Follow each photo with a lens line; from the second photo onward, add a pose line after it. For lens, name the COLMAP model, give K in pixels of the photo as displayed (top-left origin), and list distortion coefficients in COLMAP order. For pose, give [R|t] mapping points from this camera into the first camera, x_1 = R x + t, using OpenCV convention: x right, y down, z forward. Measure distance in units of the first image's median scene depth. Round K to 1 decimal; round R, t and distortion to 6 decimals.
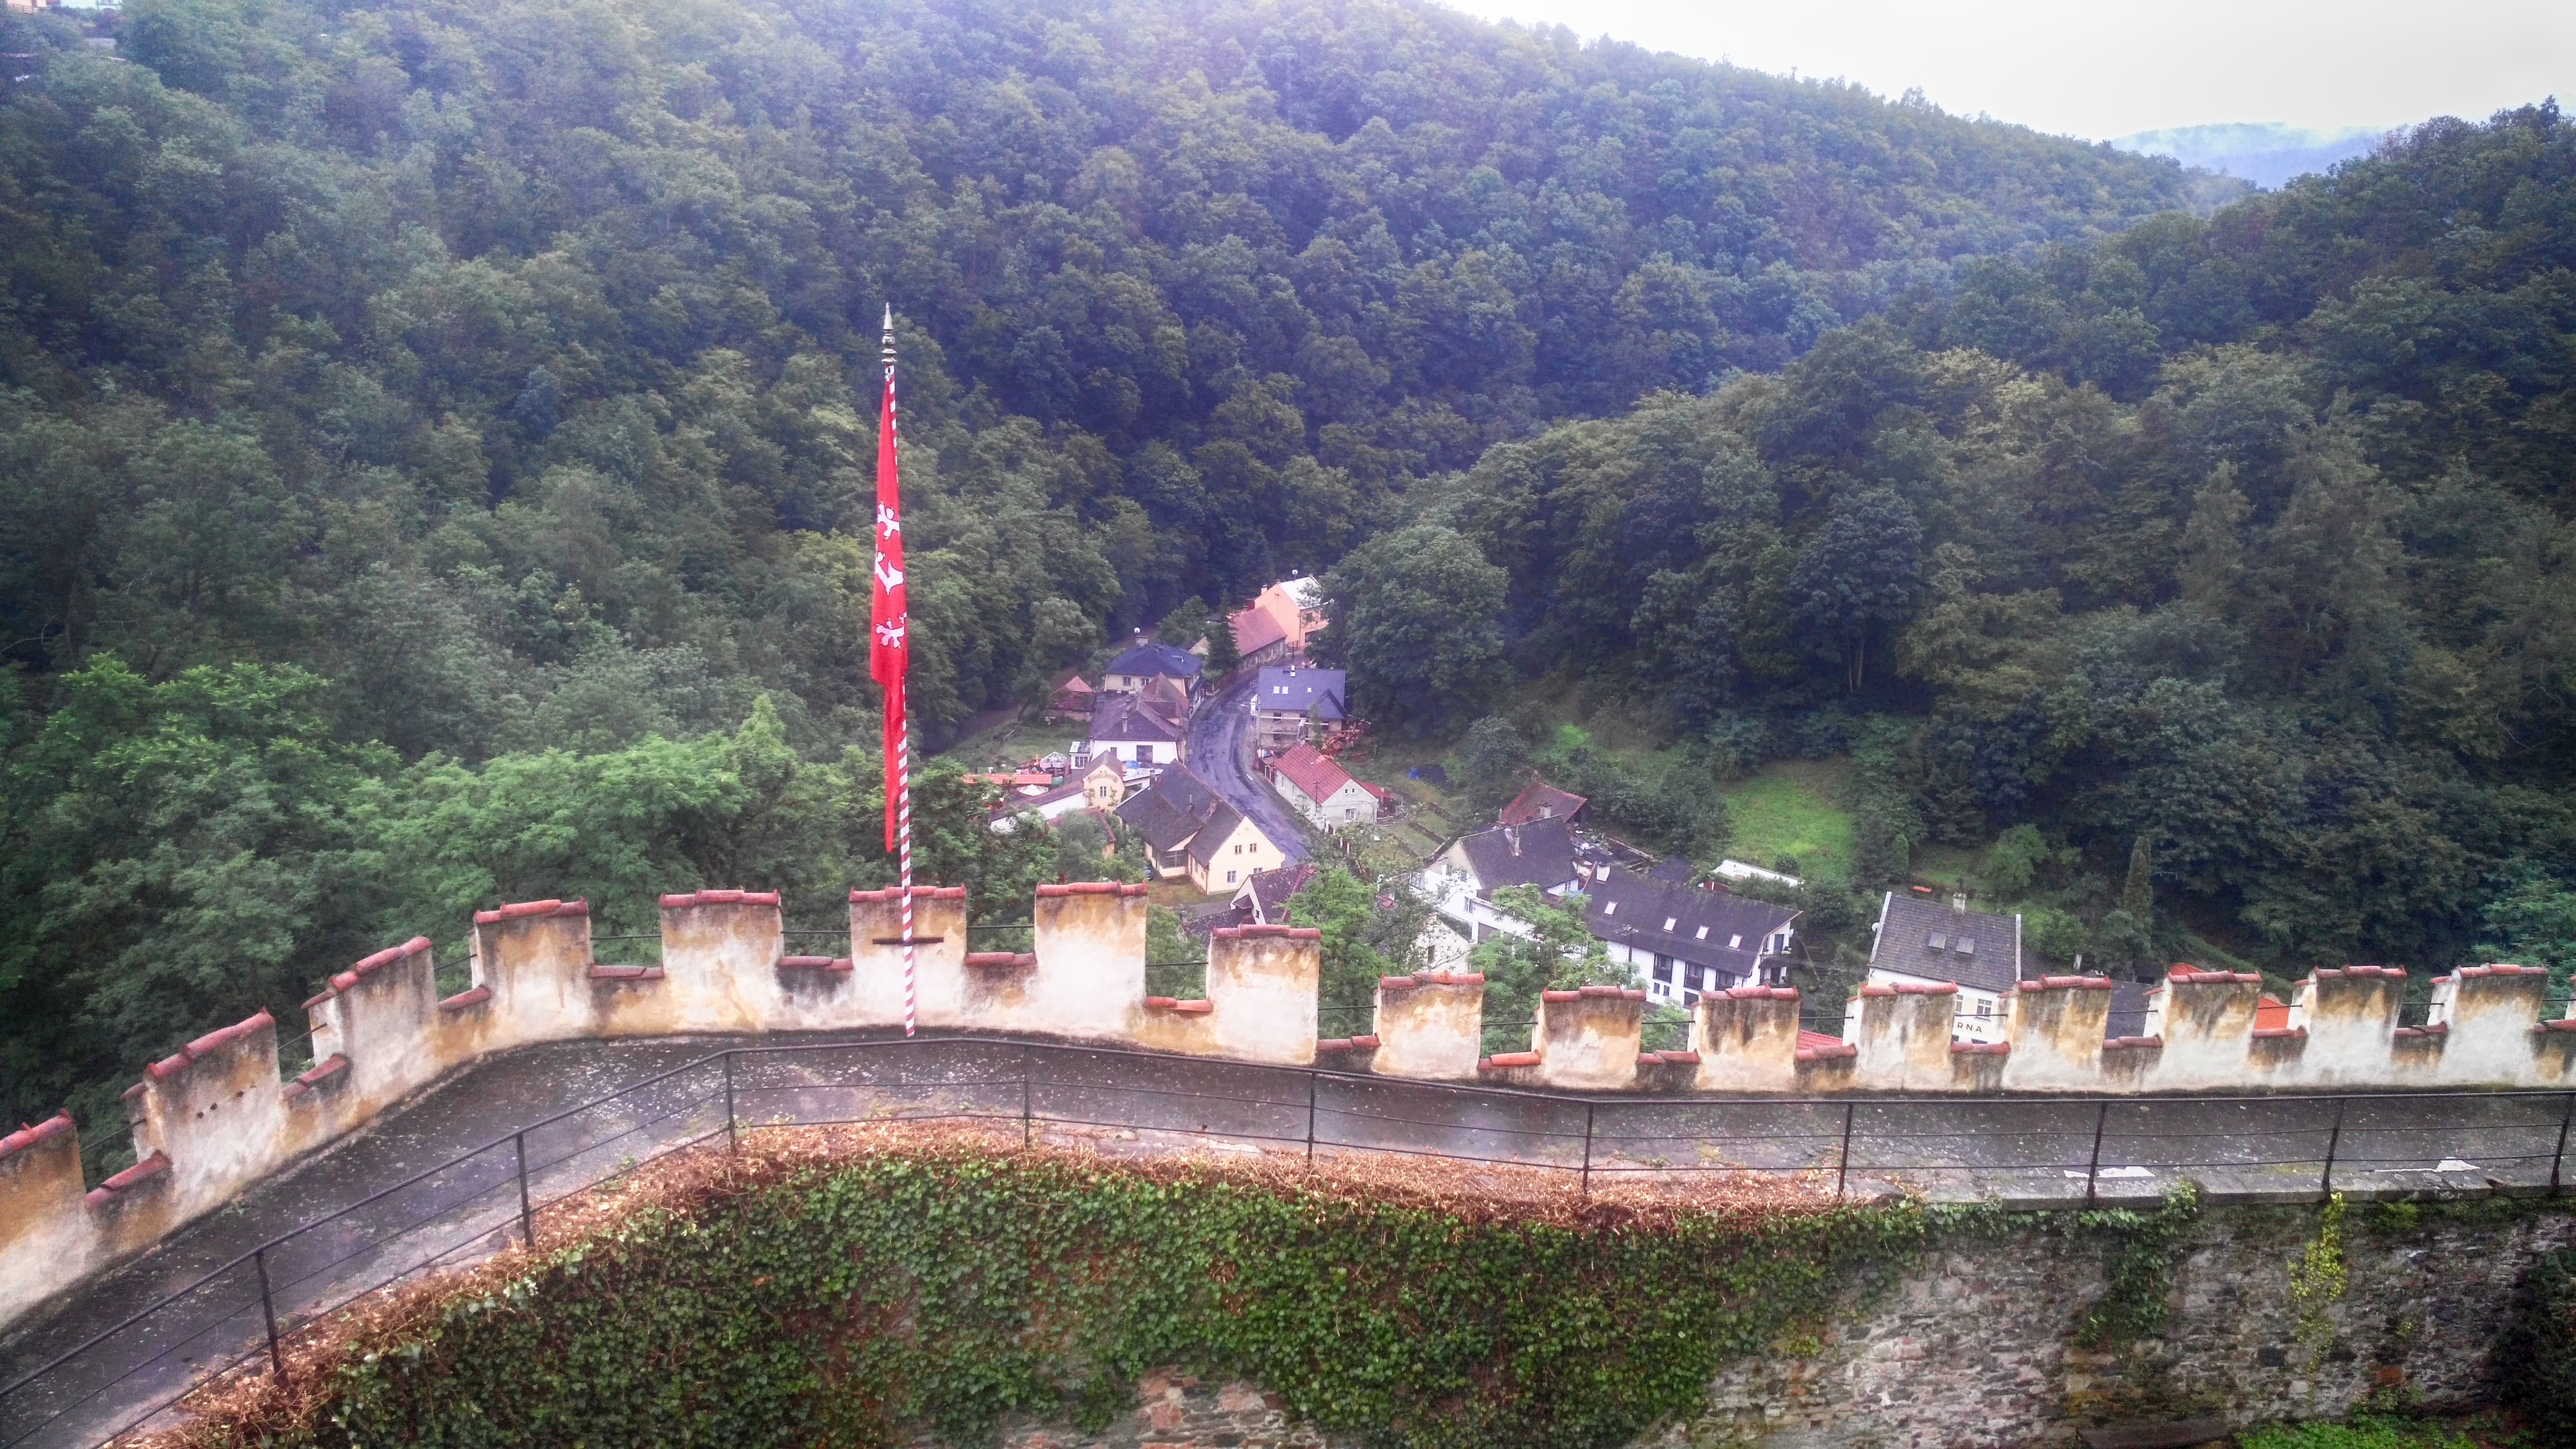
lens RADIAL K [[1856.8, 0, 1298.0], [0, 1856.8, 735.2], [0, 0, 1]] dist [0.056497, -0.090728]
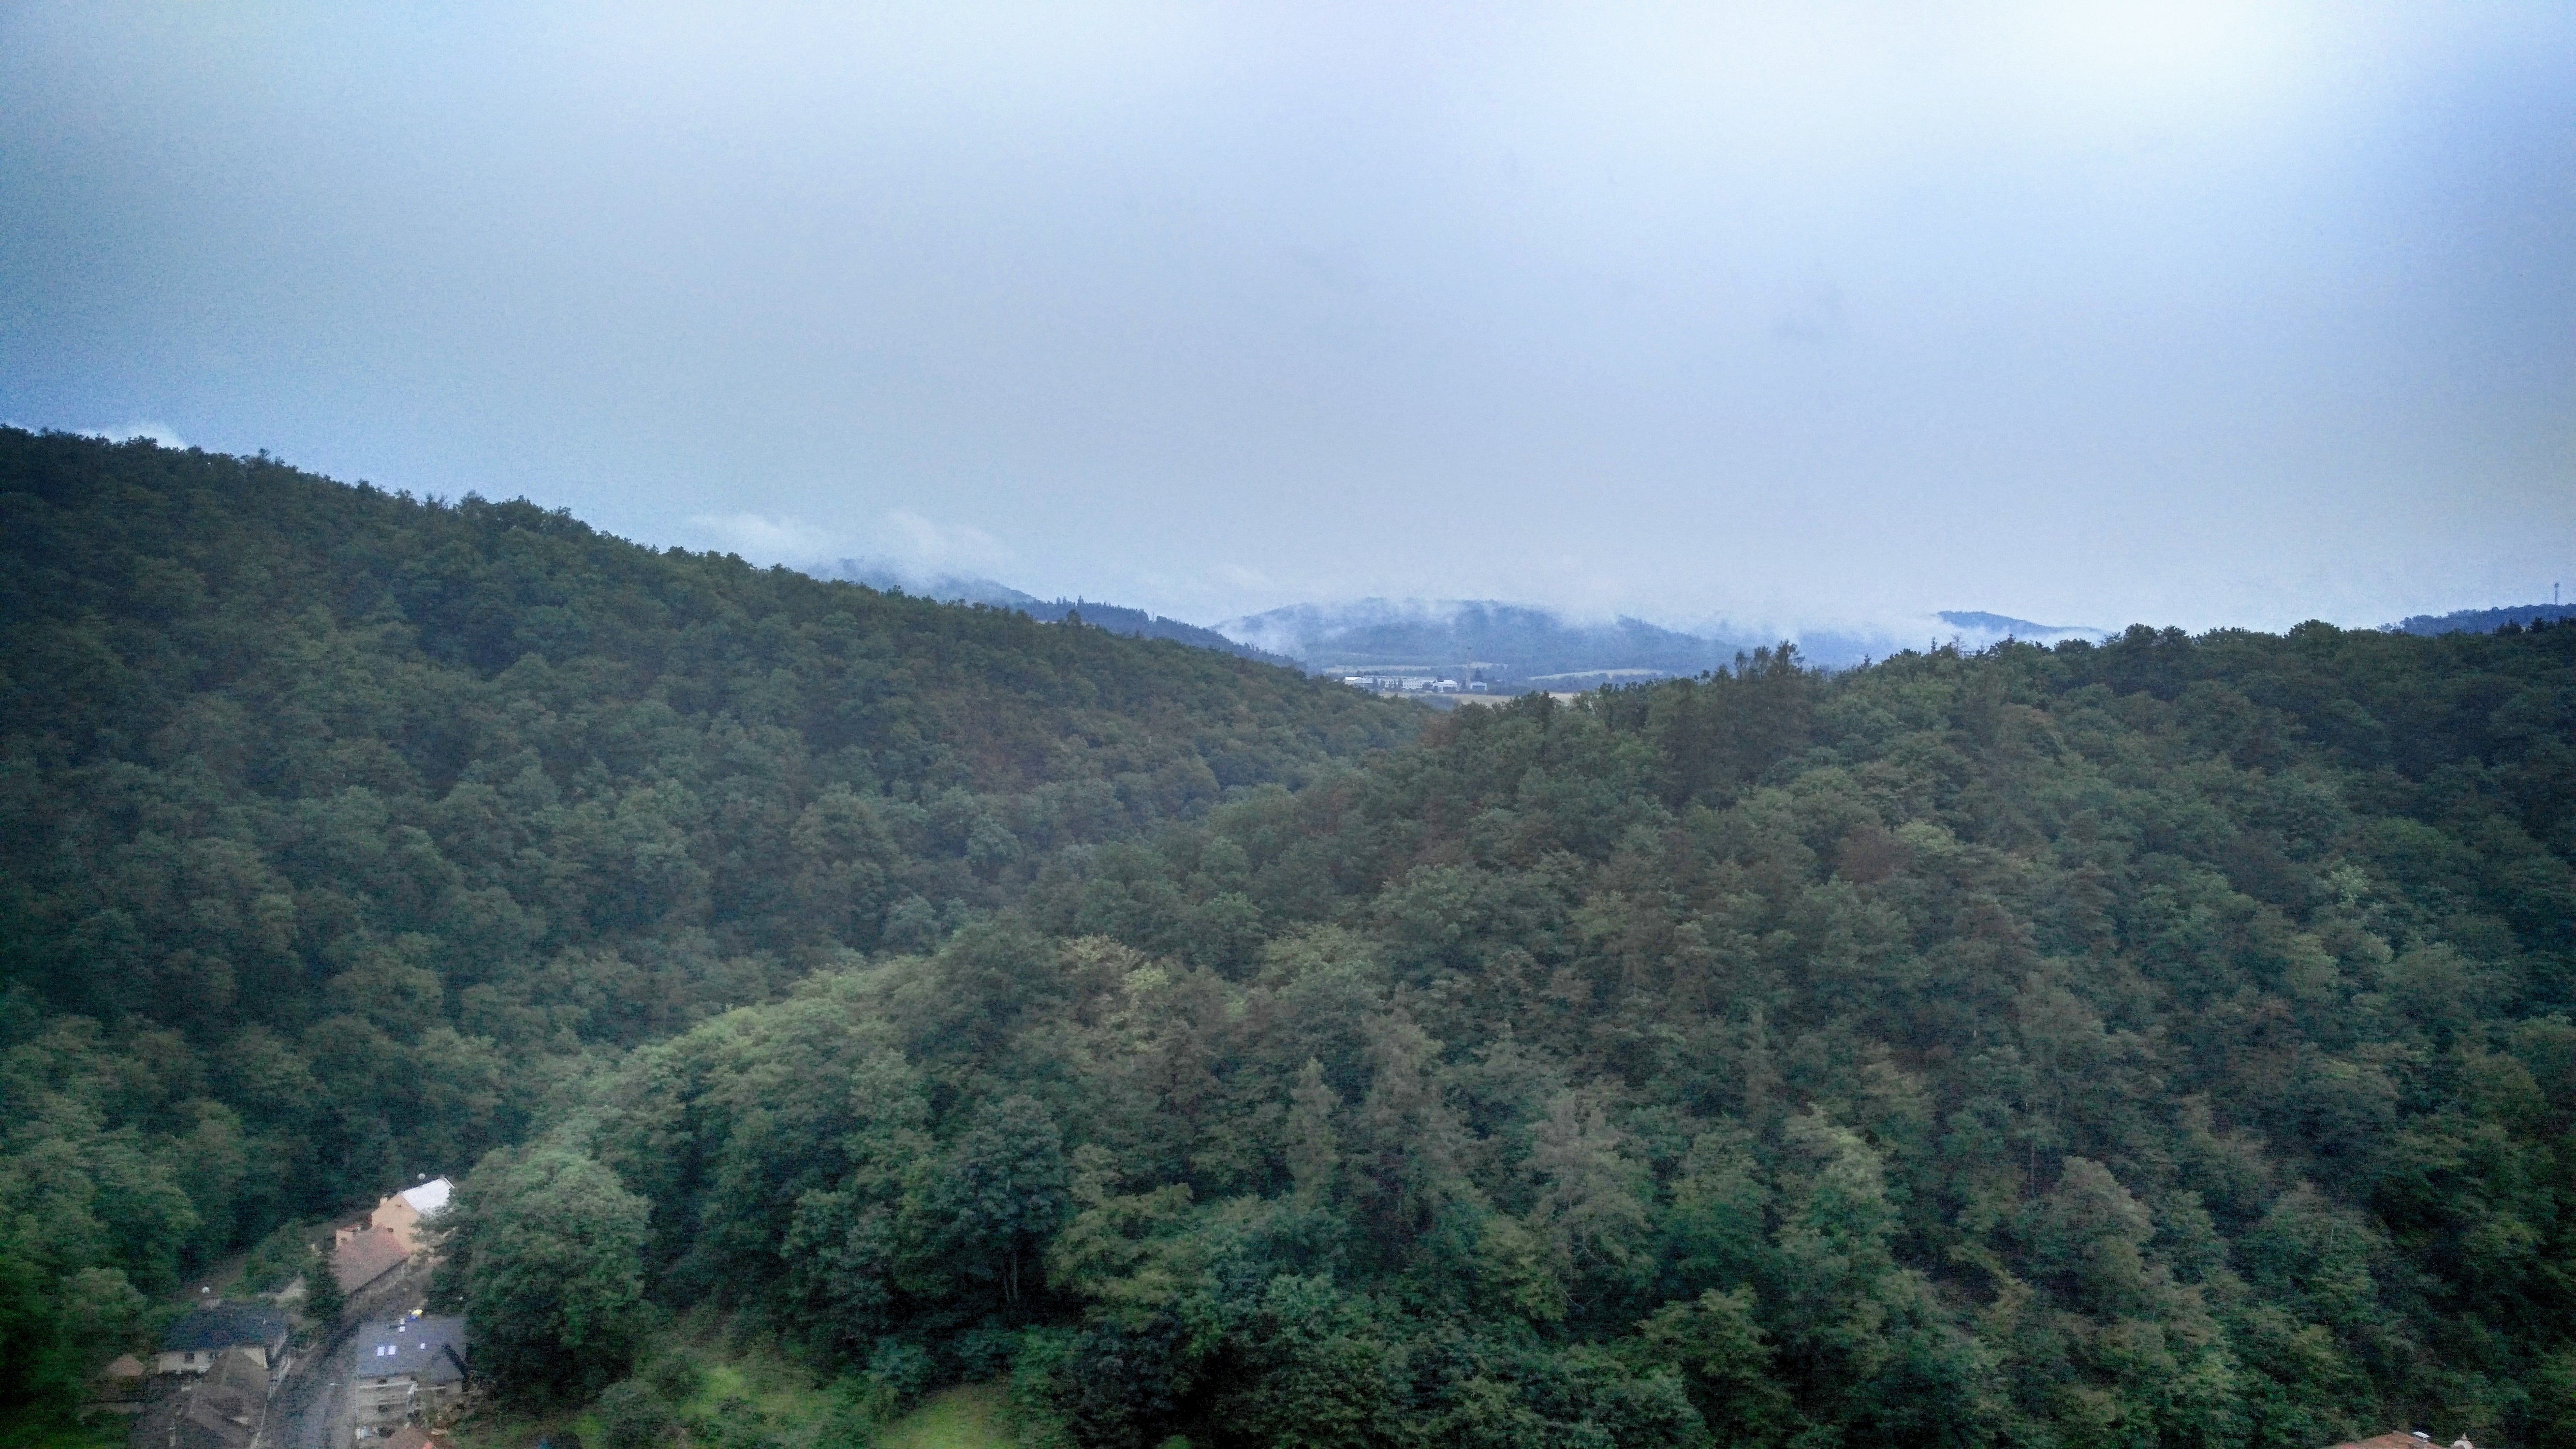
lens RADIAL K [[1856.8, 0, 1324.9], [0, 1856.8, 652.3], [0, 0, 1]] dist [0.056497, -0.090728]
pose [[0.918244, -0.011959, 0.395834, 0.059719], [0.111313, 0.967040, -0.229004, -0.106083], [-0.380048, 0.254344, 0.889310, -0.031442]]
